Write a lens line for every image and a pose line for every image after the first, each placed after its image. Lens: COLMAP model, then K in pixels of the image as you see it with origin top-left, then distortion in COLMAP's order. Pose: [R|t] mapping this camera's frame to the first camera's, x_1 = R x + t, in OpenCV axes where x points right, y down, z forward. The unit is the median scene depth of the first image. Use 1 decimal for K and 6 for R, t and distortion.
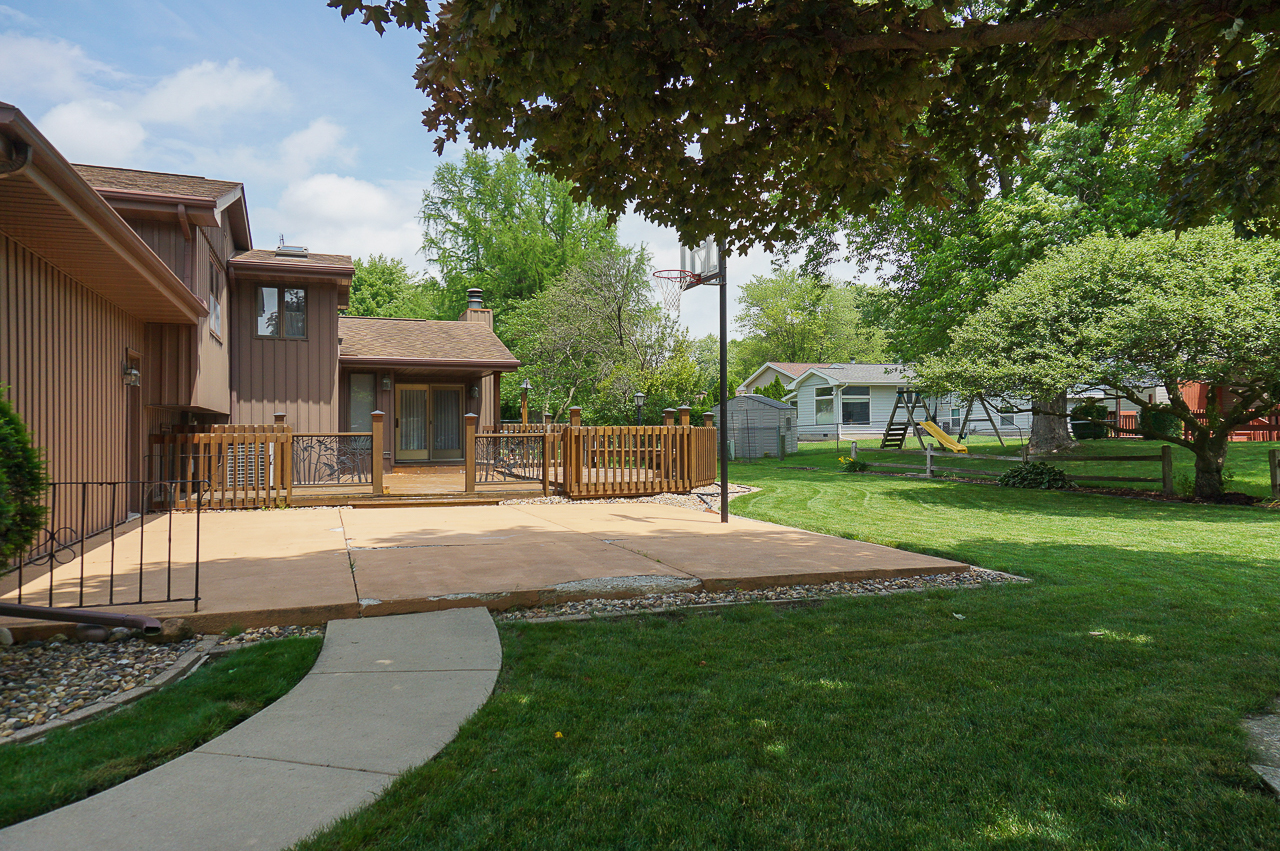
lens RADIAL K [[877.7, 0, 640.0], [0, 877.7, 425.5], [0, 0, 1]] dist [0.048375, -0.007116]
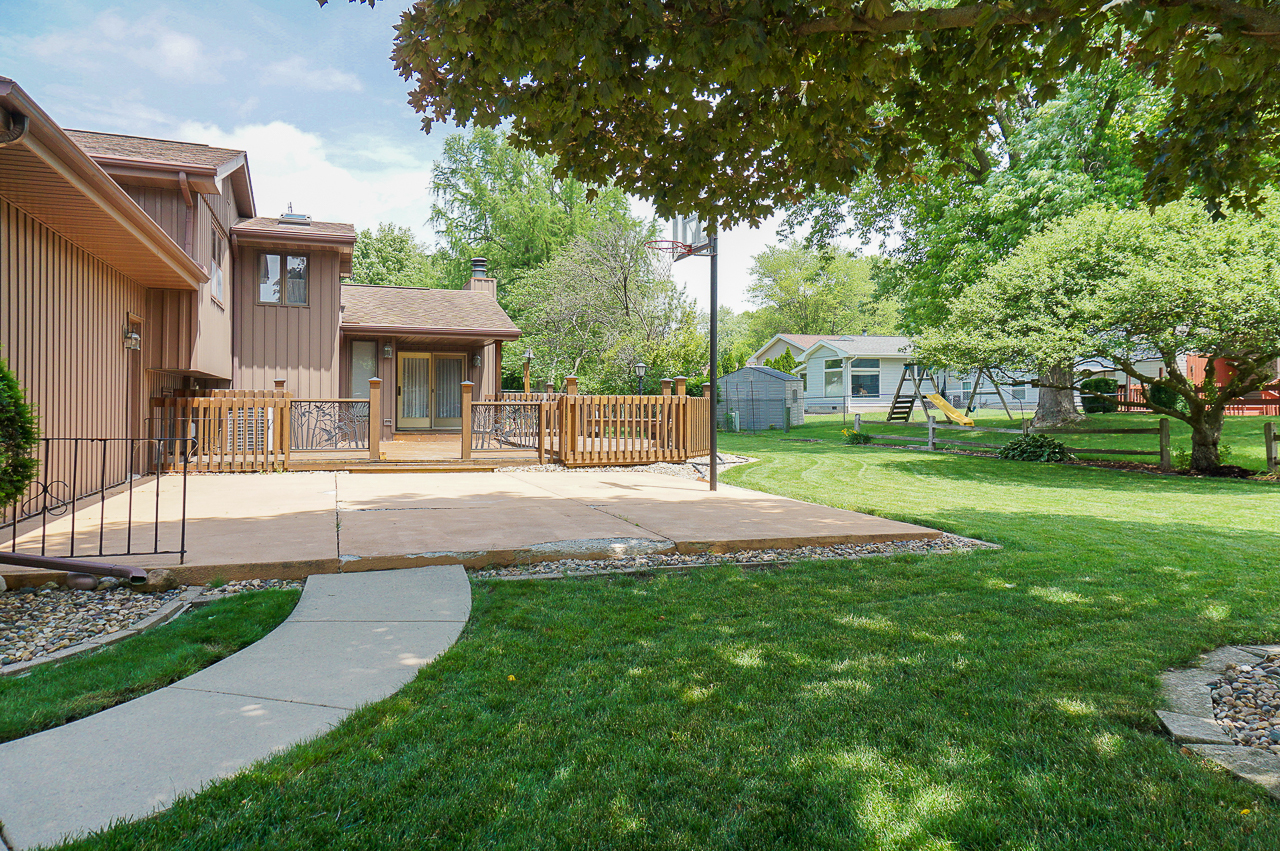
lens RADIAL K [[890.1, 0, 633.1], [0, 890.1, 400.0], [0, 0, 1]] dist [0.040225, 0.007116]
pose [[0.999752, 0.009078, -0.020355, 0.021023], [-0.009018, 0.999955, 0.003024, 0.003793], [0.020381, -0.002840, 0.999788, -0.019212]]
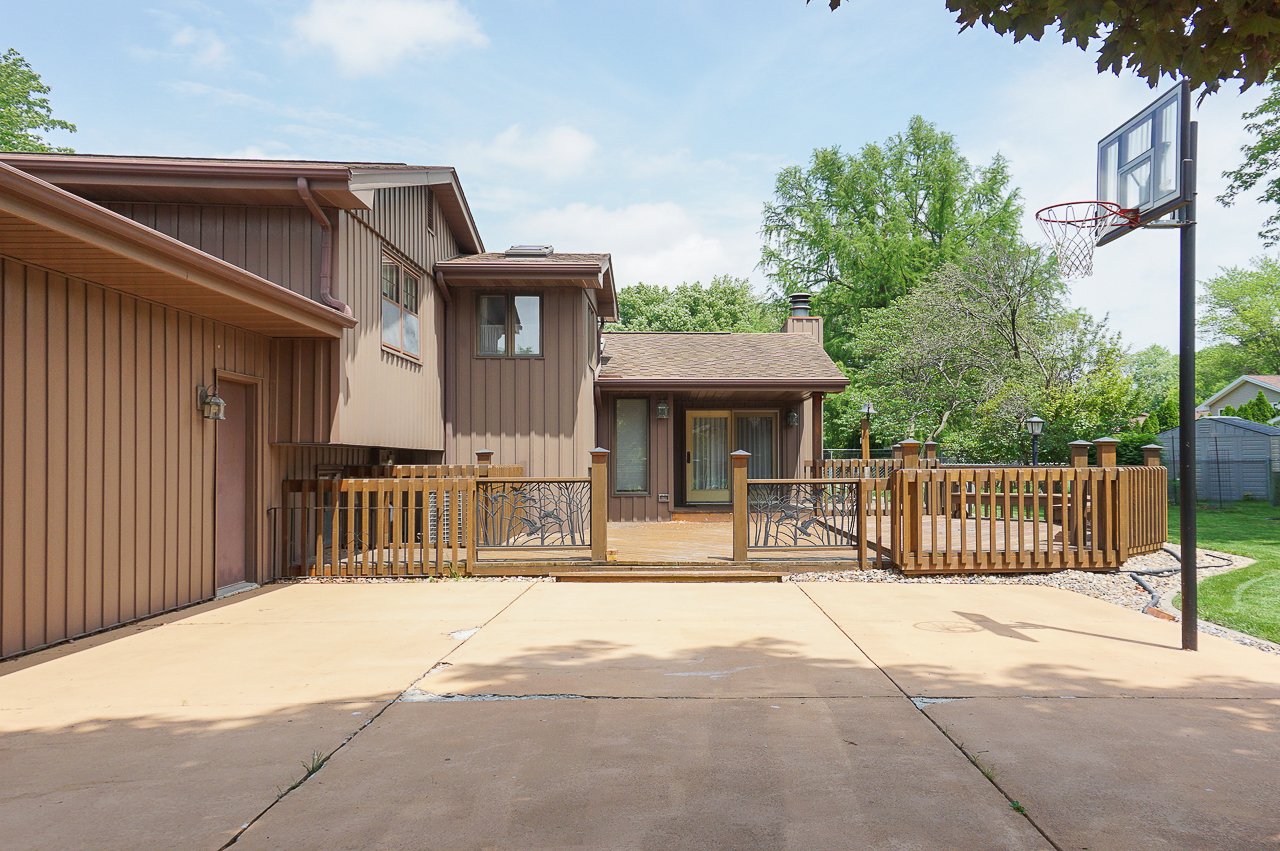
lens RADIAL K [[799.0, 0, 577.7], [0, 799.0, 444.0], [0, 0, 1]] dist [0.009159, 0.003849]
pose [[0.857403, -0.005345, -0.514618, 0.035714], [-0.000475, 0.999937, -0.011177, -0.013913], [0.514645, 0.009828, 0.857347, 0.532947]]
